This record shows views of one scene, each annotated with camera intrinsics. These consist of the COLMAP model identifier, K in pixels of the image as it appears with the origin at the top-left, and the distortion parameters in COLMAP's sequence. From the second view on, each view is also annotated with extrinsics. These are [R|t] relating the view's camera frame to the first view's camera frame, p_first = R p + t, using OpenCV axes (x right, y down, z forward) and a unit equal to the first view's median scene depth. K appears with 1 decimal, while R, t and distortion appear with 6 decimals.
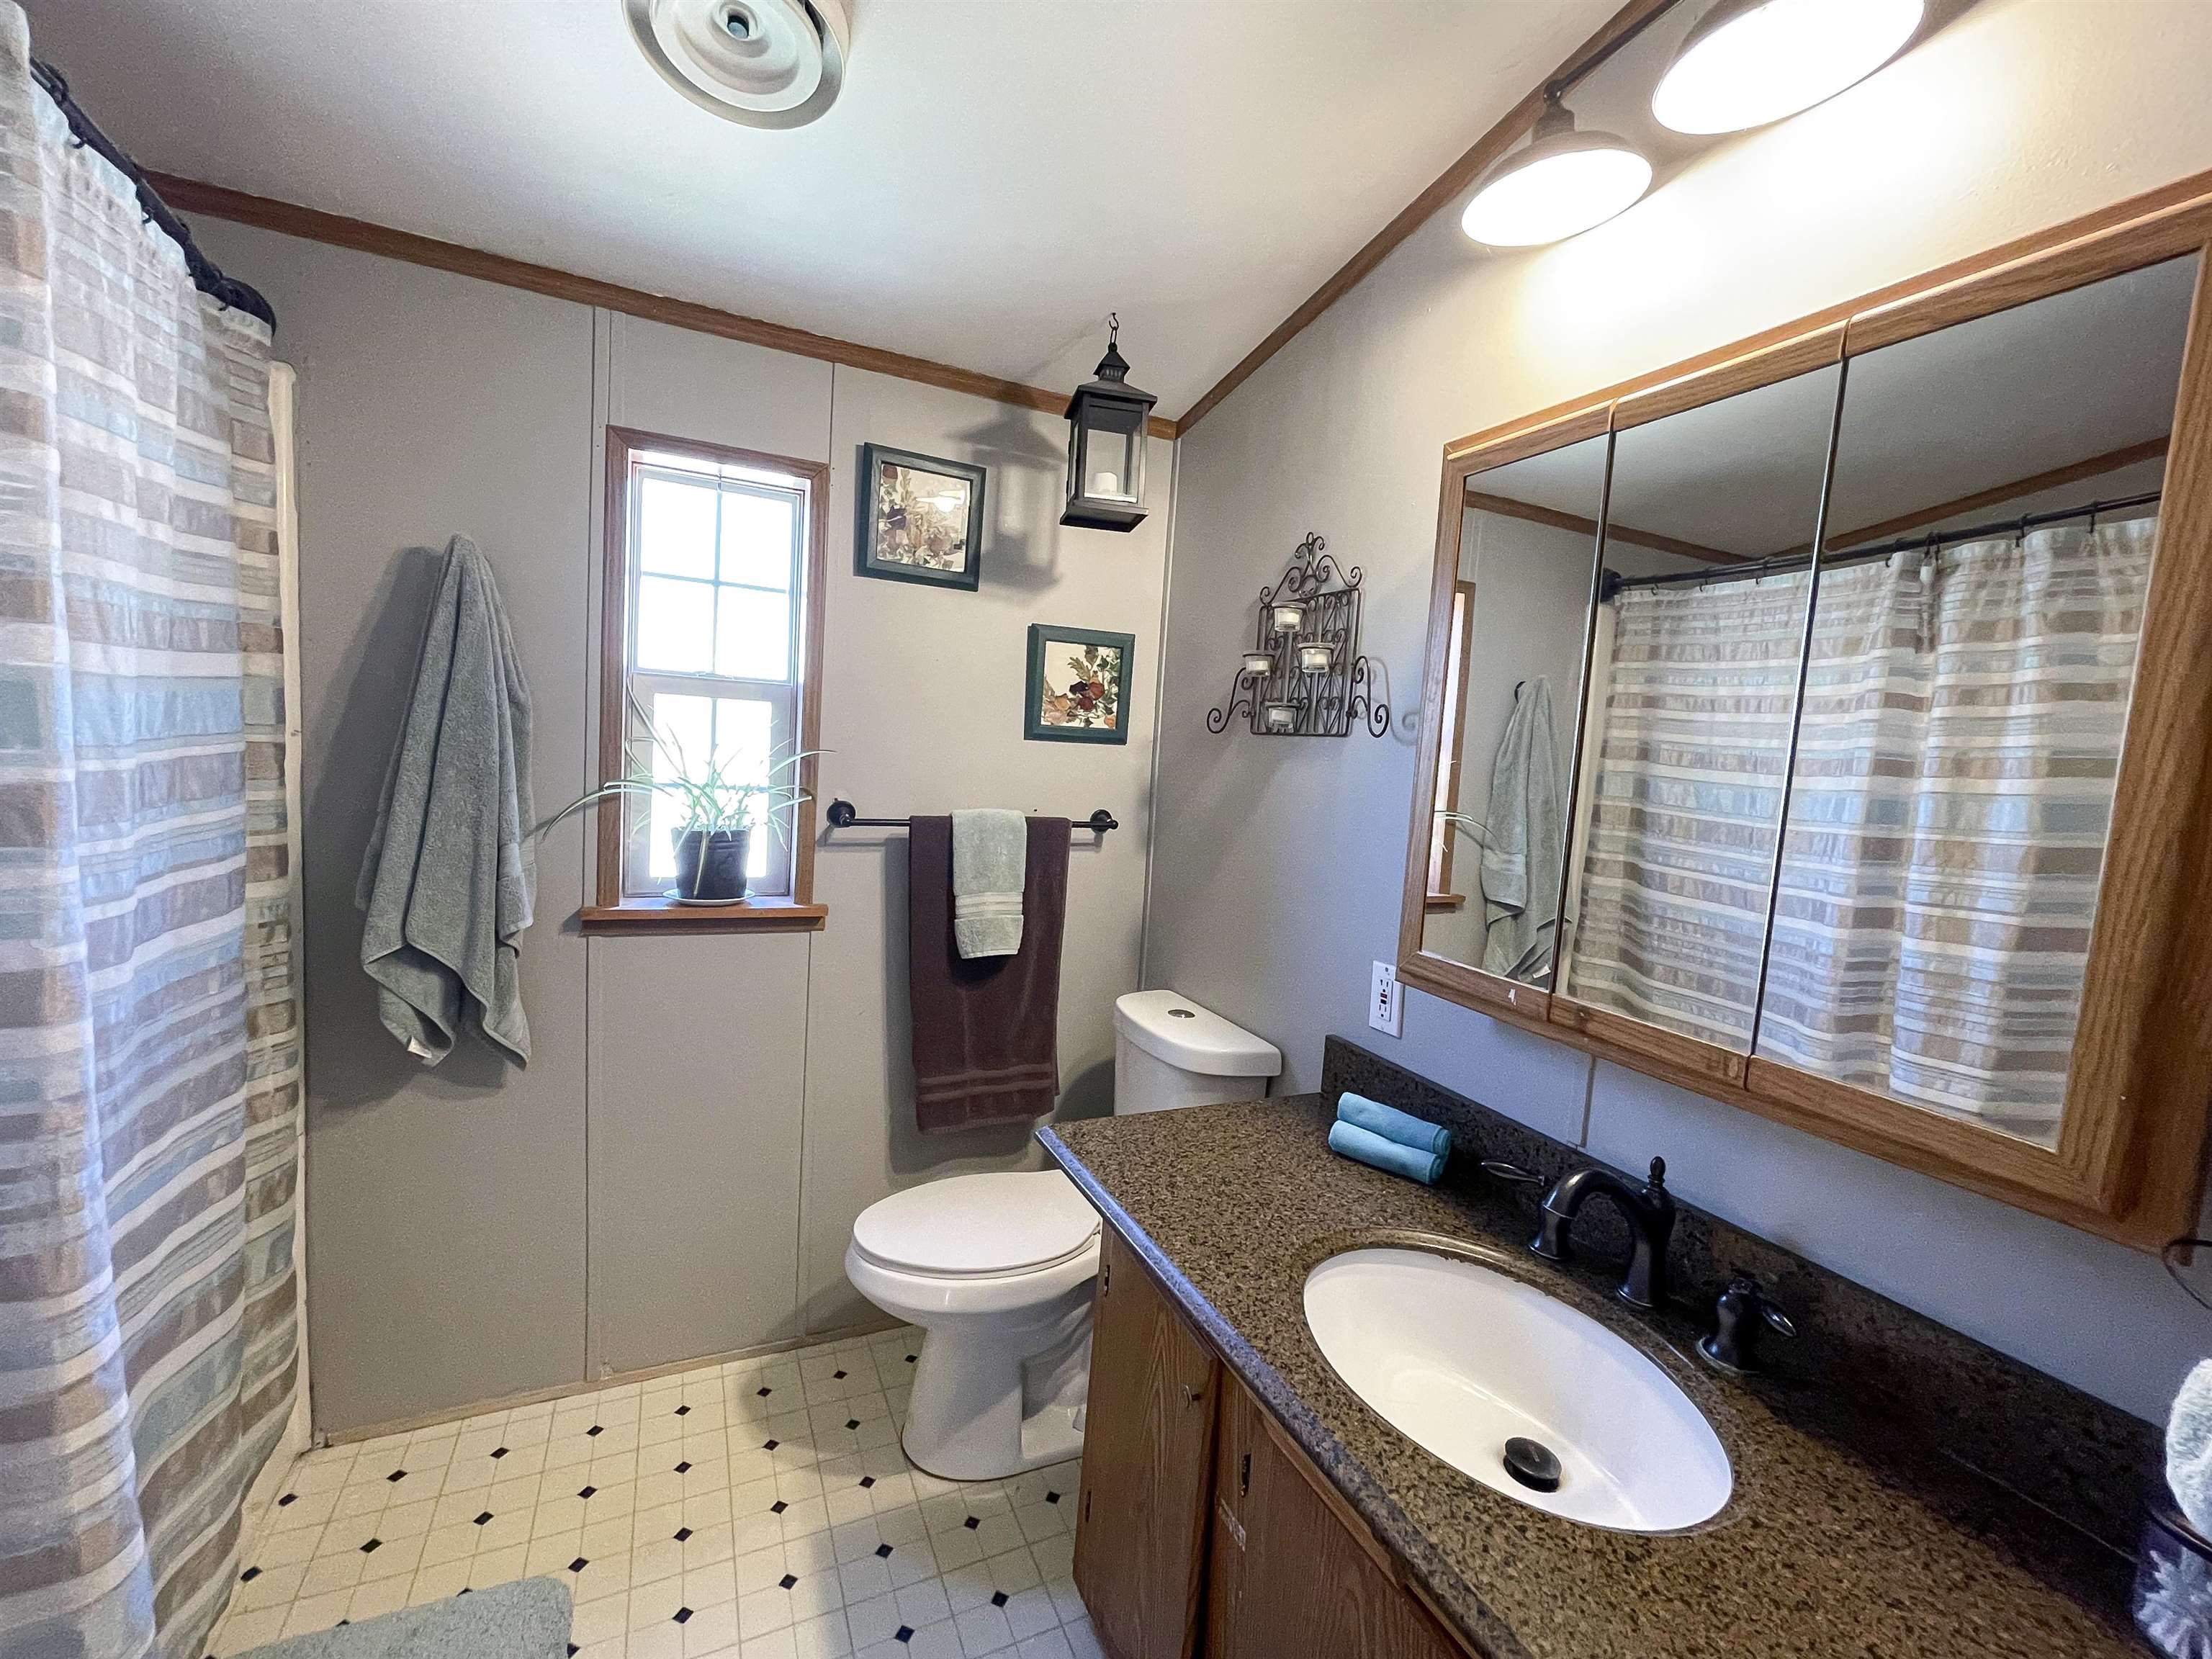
lens RADIAL K [[890.0, 0, 1106.0], [0, 890.0, 829.5], [0, 0, 1]] dist [0.006639, 0.000133]
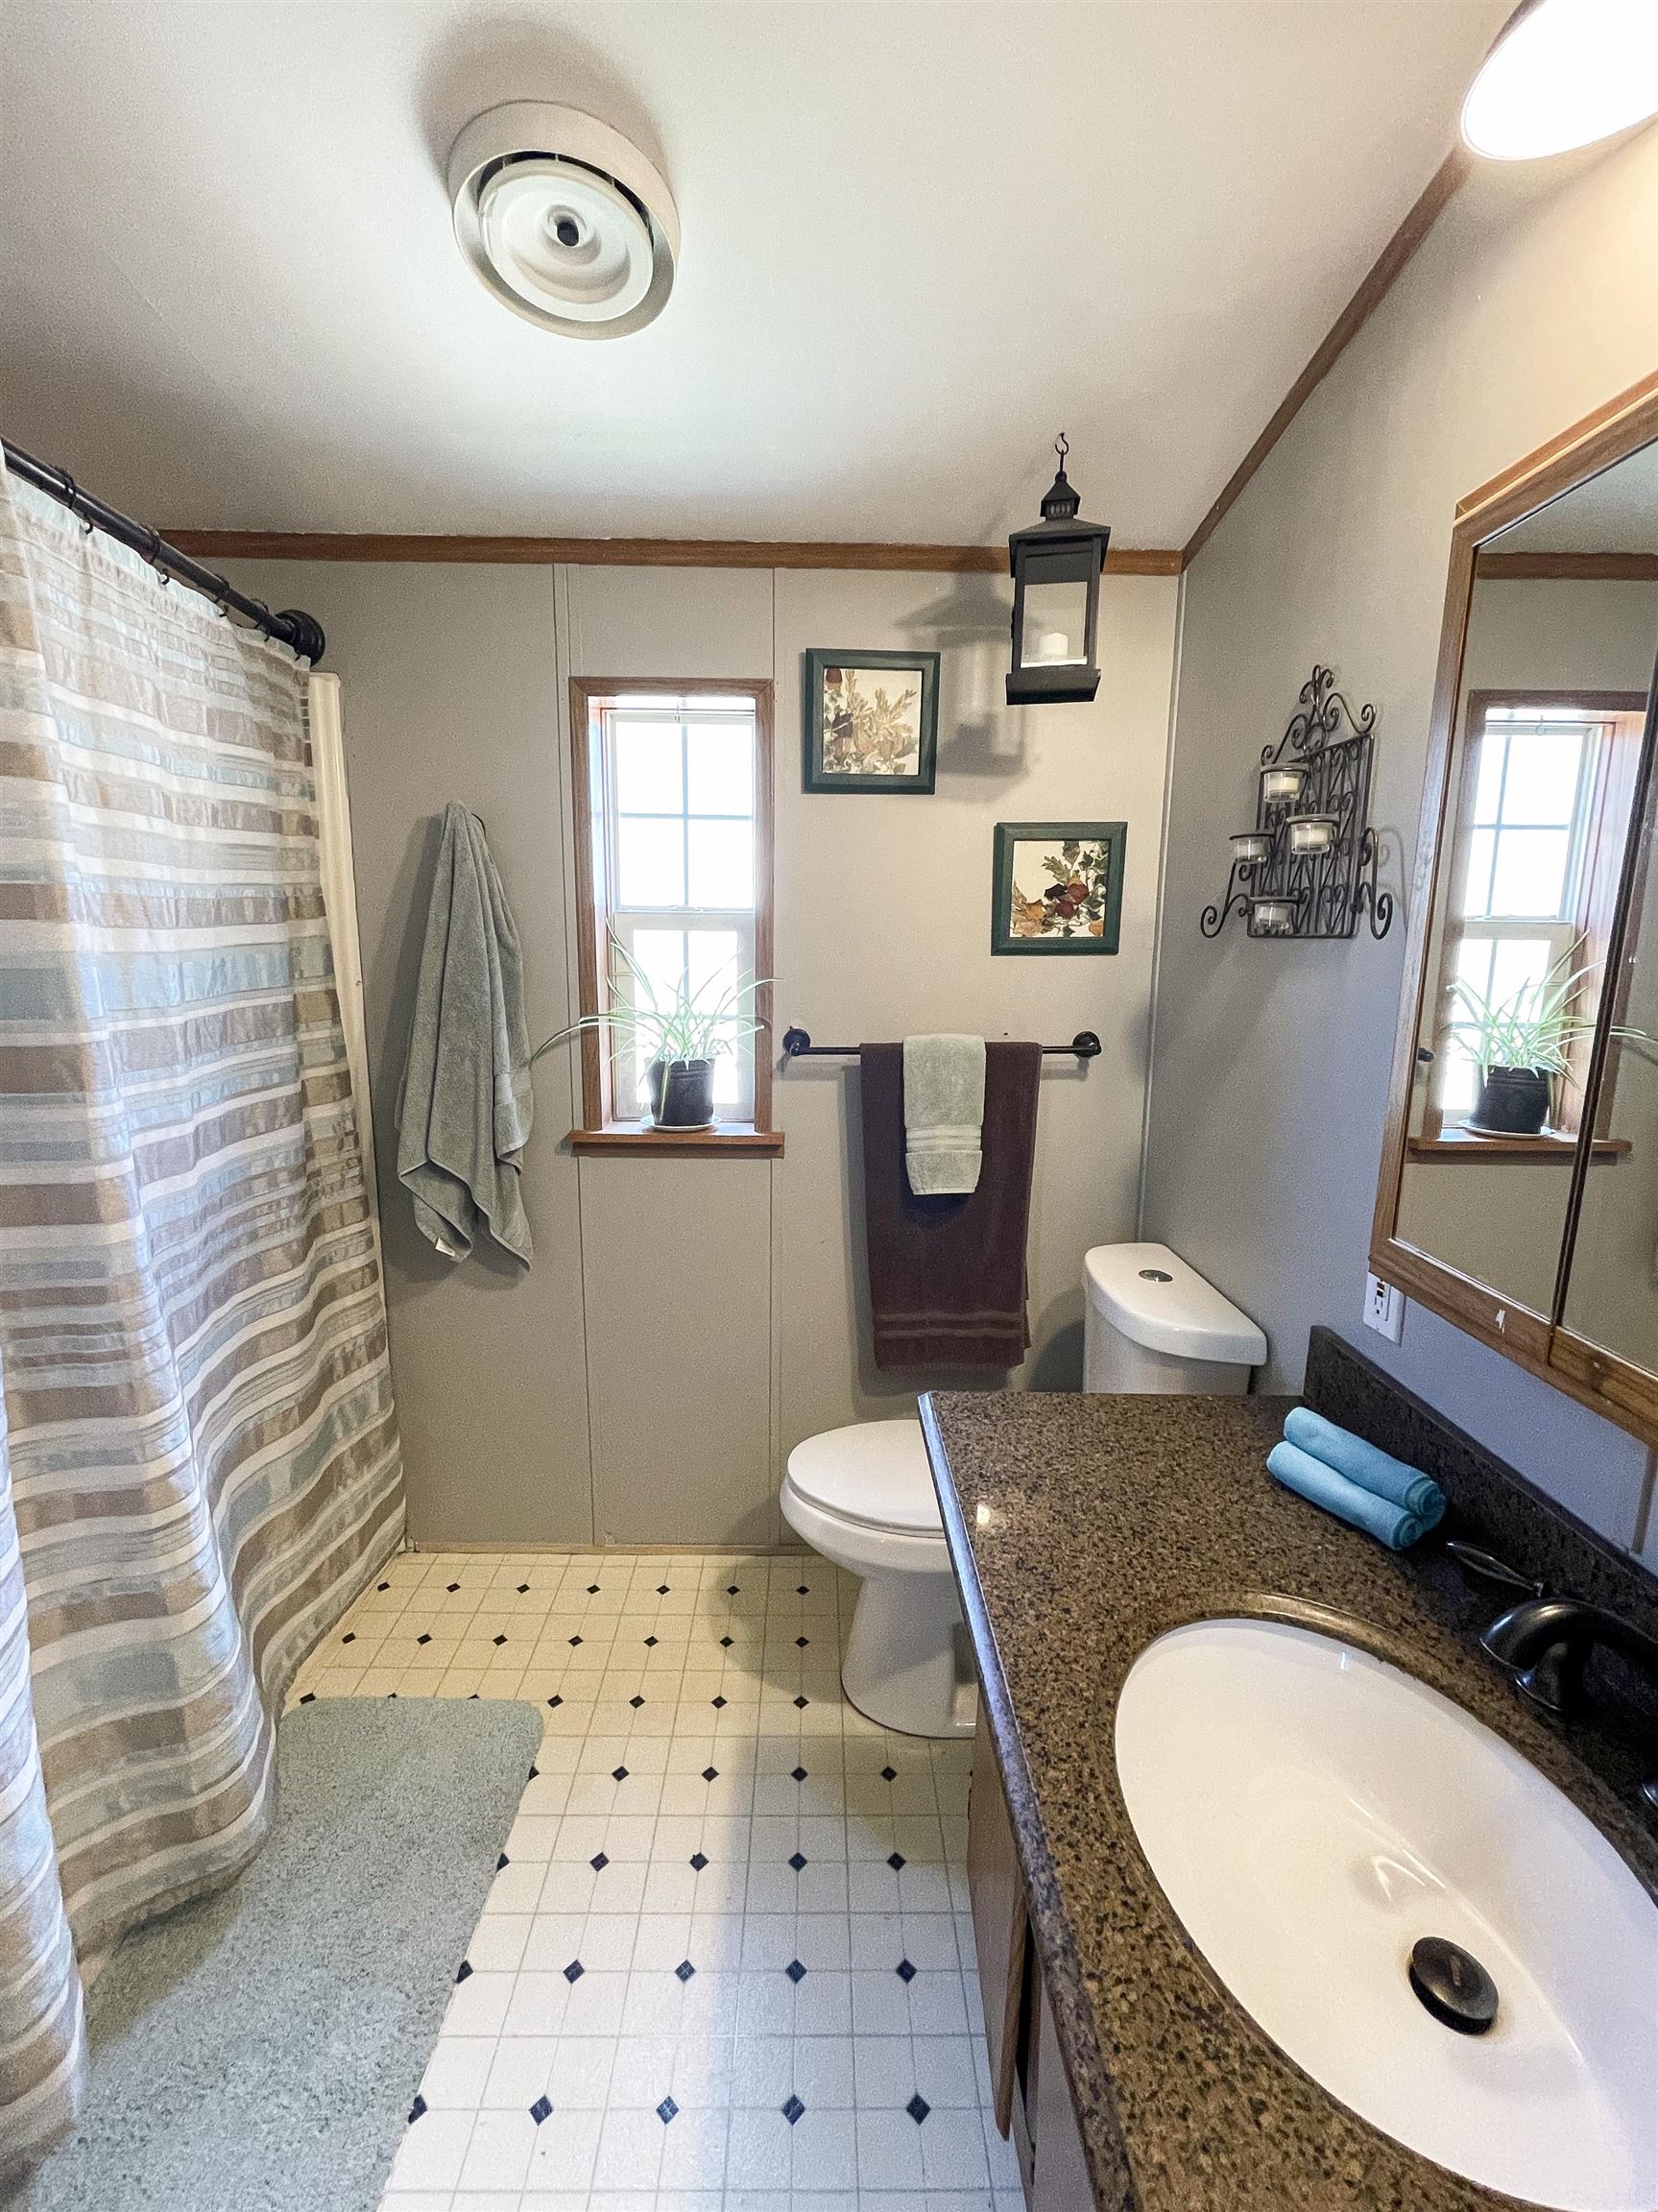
lens RADIAL K [[914.4, 0, 833.8], [0, 914.4, 1102.1], [0, 0, 1]] dist [0.006704, -0.002788]
pose [[0.914736, 0.017661, -0.403666, 0.167599], [0.010071, 0.997737, 0.066475, -0.019956], [0.403927, -0.064873, 0.912488, 0.100657]]
